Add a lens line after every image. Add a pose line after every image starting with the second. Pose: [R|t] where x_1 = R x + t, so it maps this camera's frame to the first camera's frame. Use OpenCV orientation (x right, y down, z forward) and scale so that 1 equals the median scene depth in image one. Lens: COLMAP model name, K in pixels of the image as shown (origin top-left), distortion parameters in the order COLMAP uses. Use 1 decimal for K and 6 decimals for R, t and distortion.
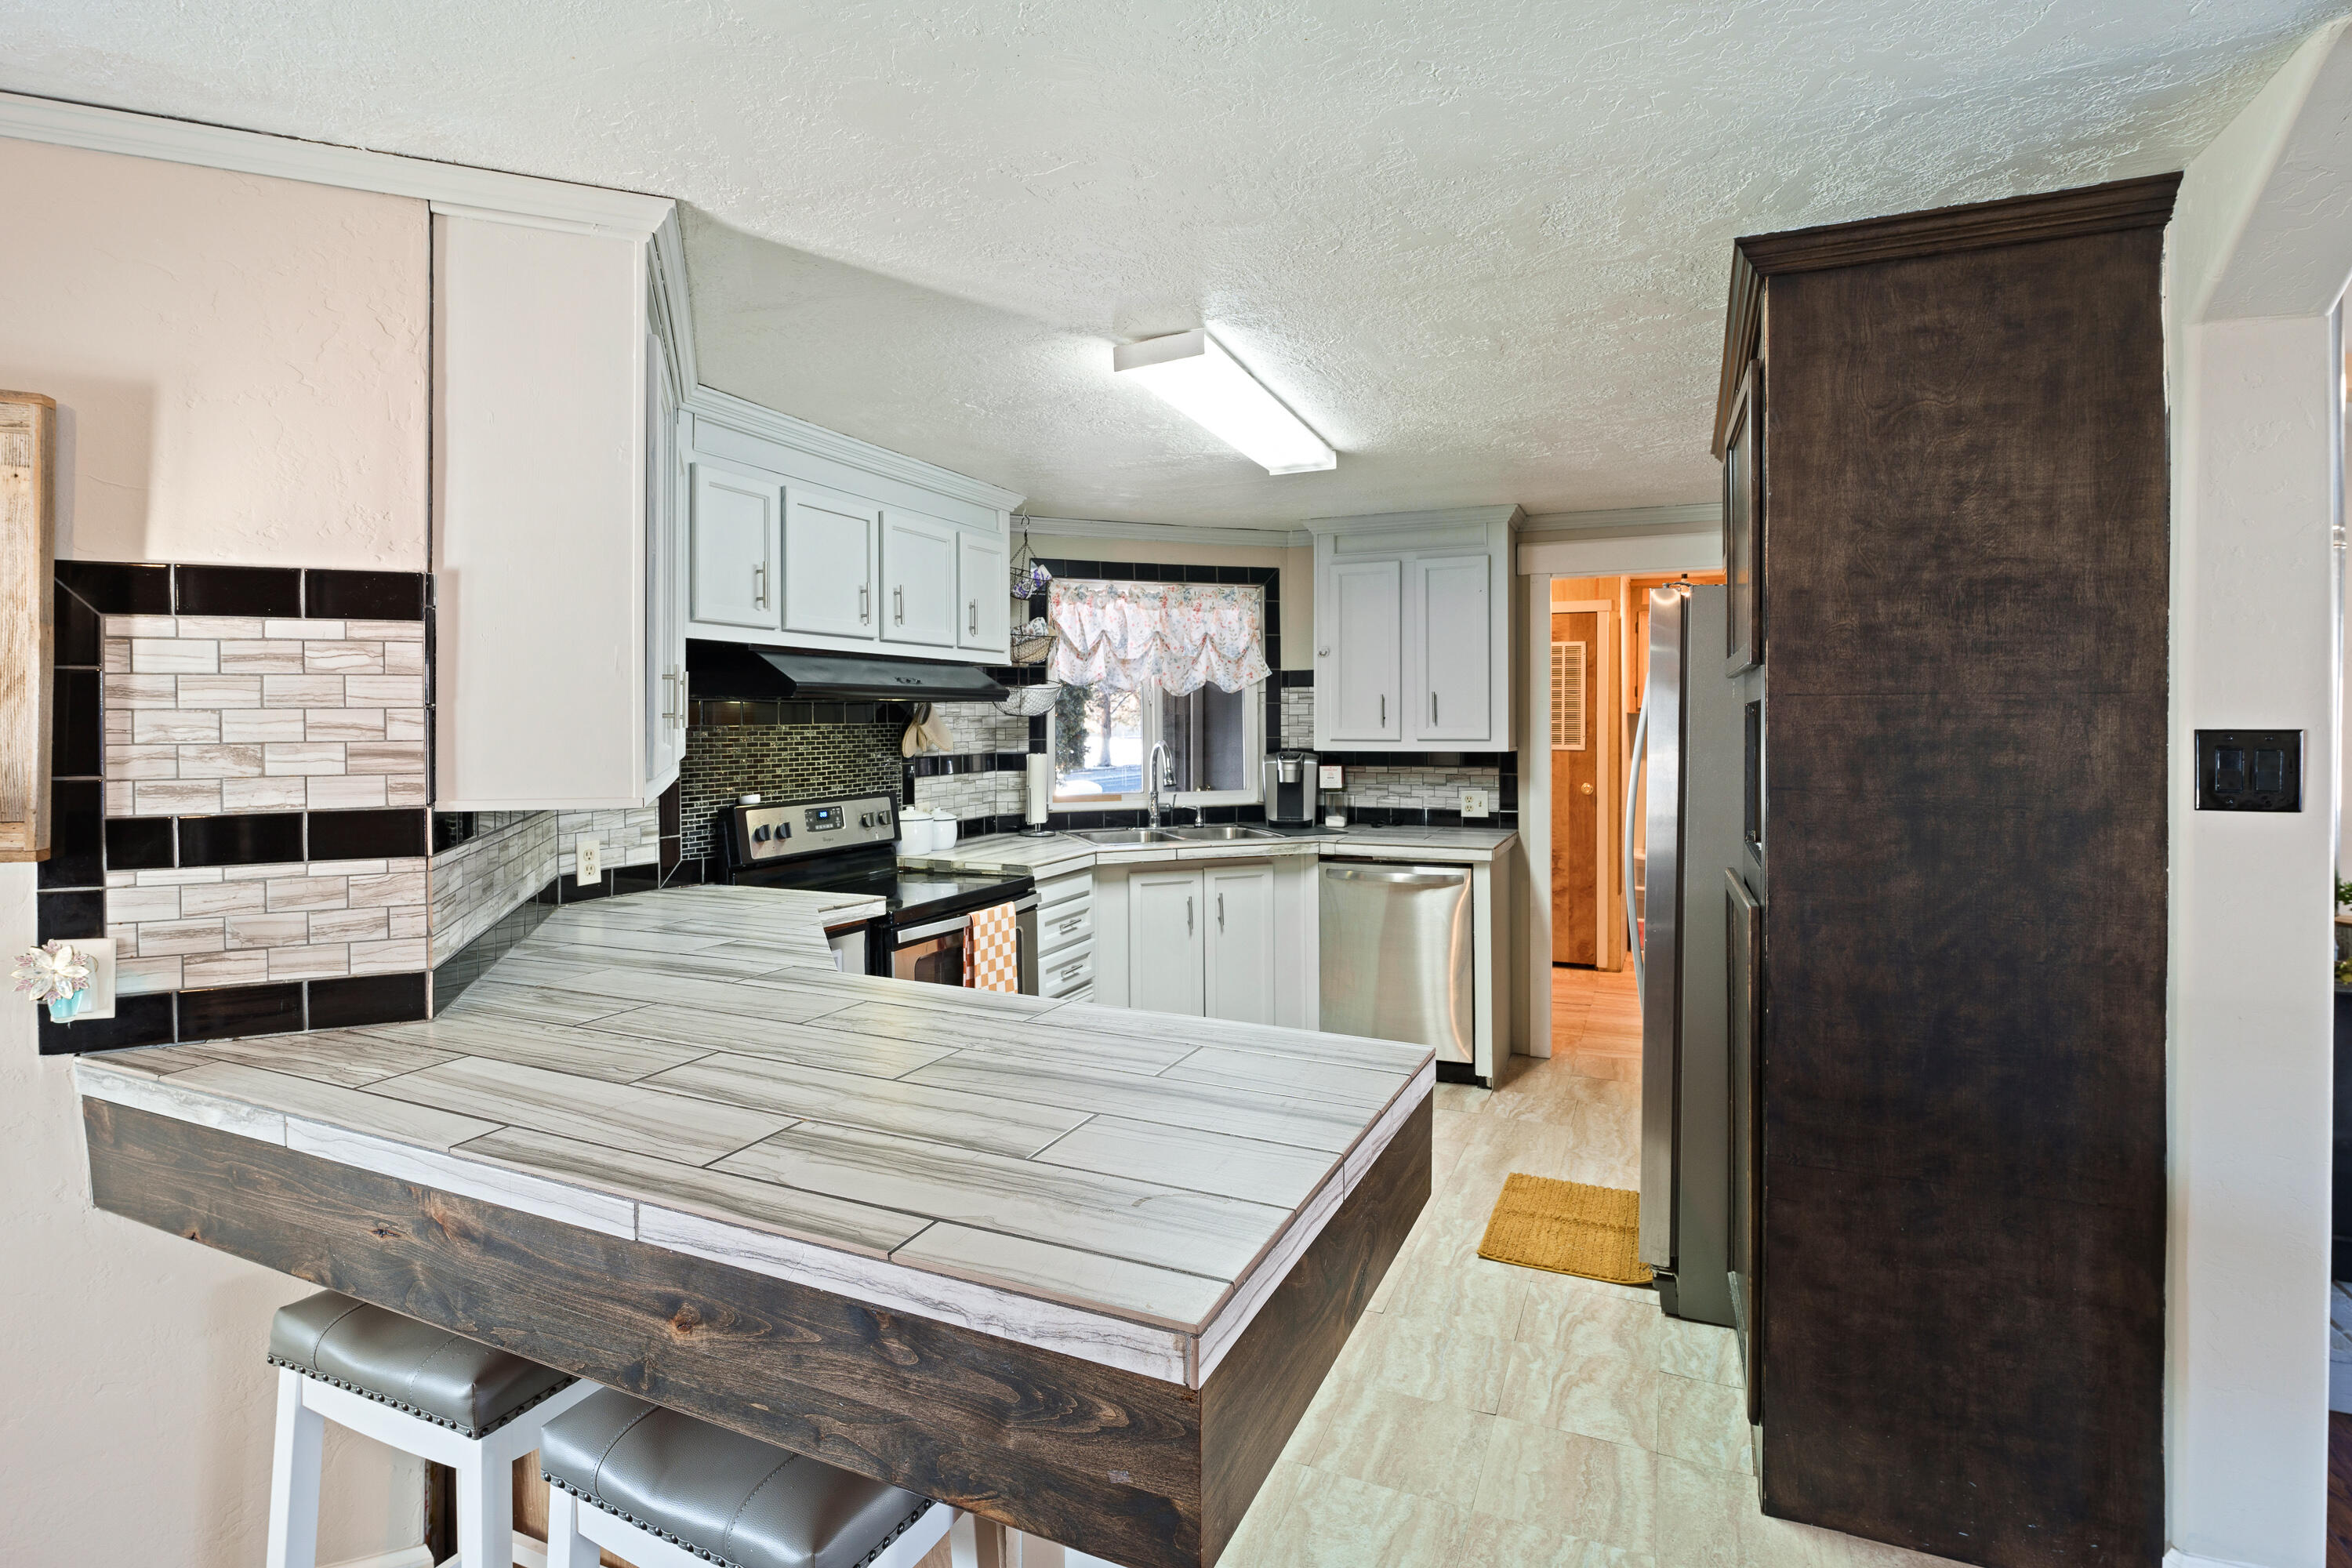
lens RADIAL K [[1155.8, 0, 1179.8], [0, 1155.8, 731.9], [0, 0, 1]] dist [0.000299, 0.000120]
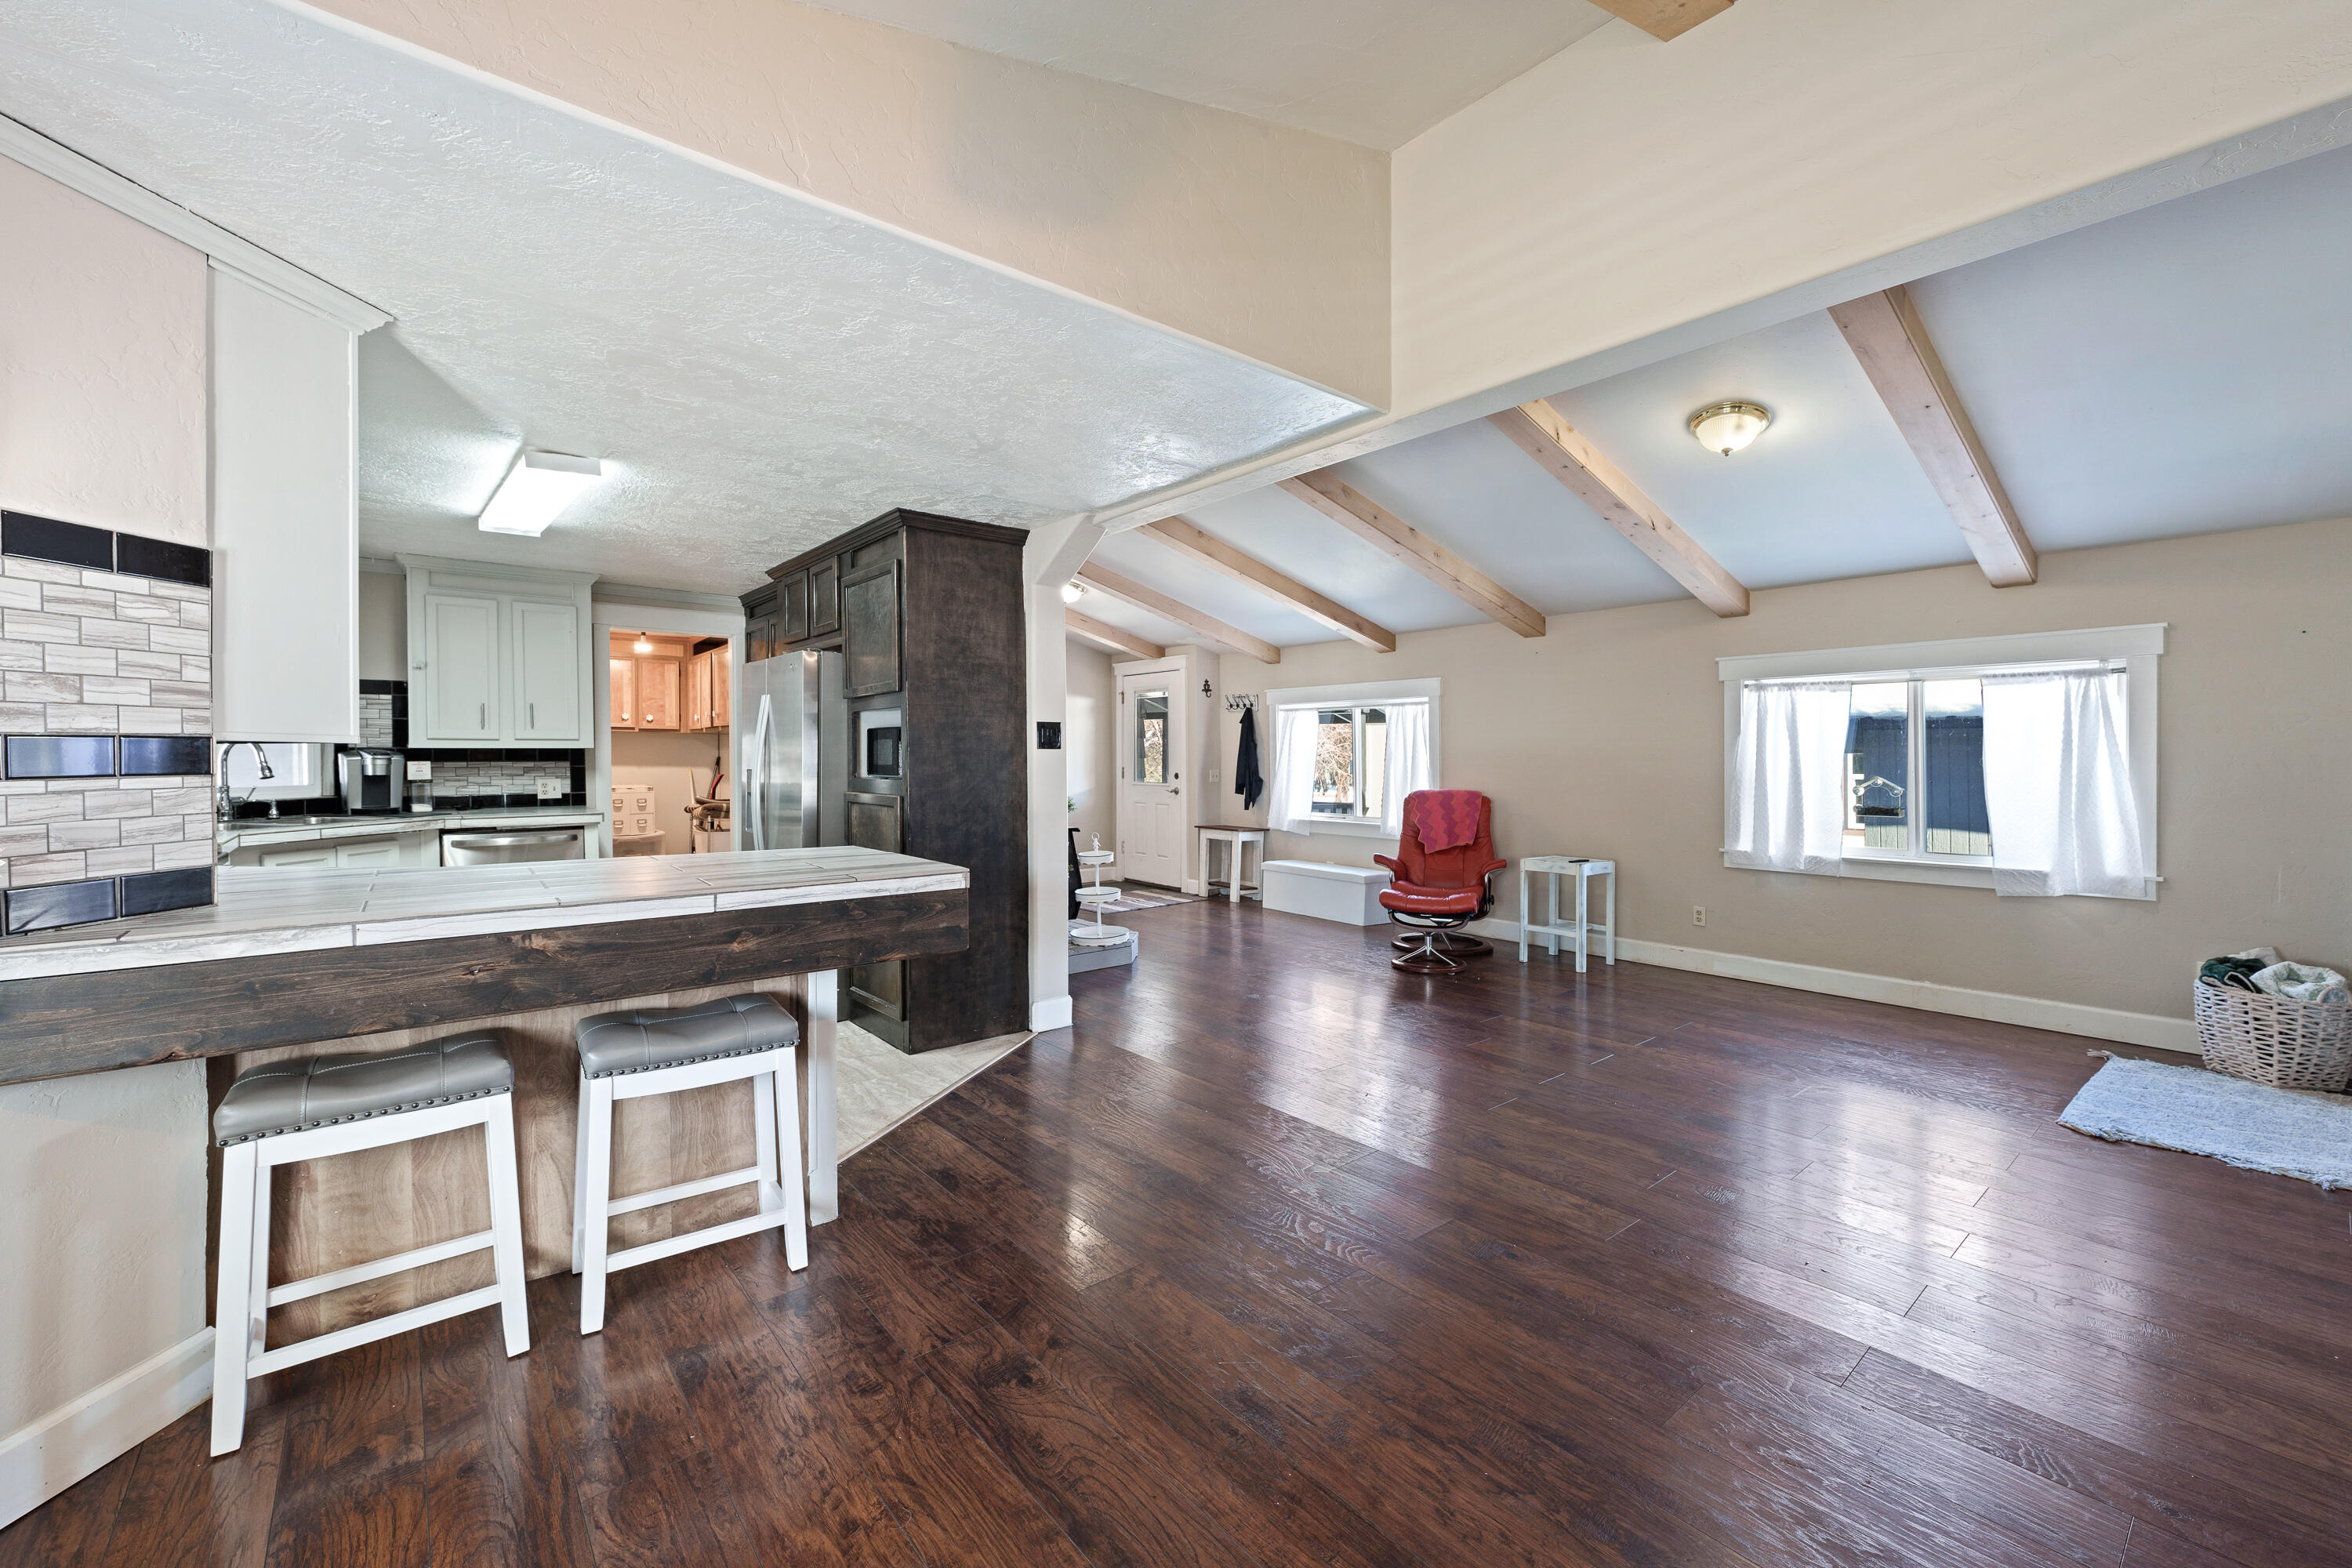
lens RADIAL K [[943.1, 0, 1172.9], [0, 943.1, 758.8], [0, 0, 1]] dist [-0.000949, -0.000035]
pose [[0.456019, -0.000161, 0.889970, -0.517494], [0.006649, 0.999973, -0.003226, 0.047766], [-0.889945, 0.007388, 0.456008, -0.190812]]
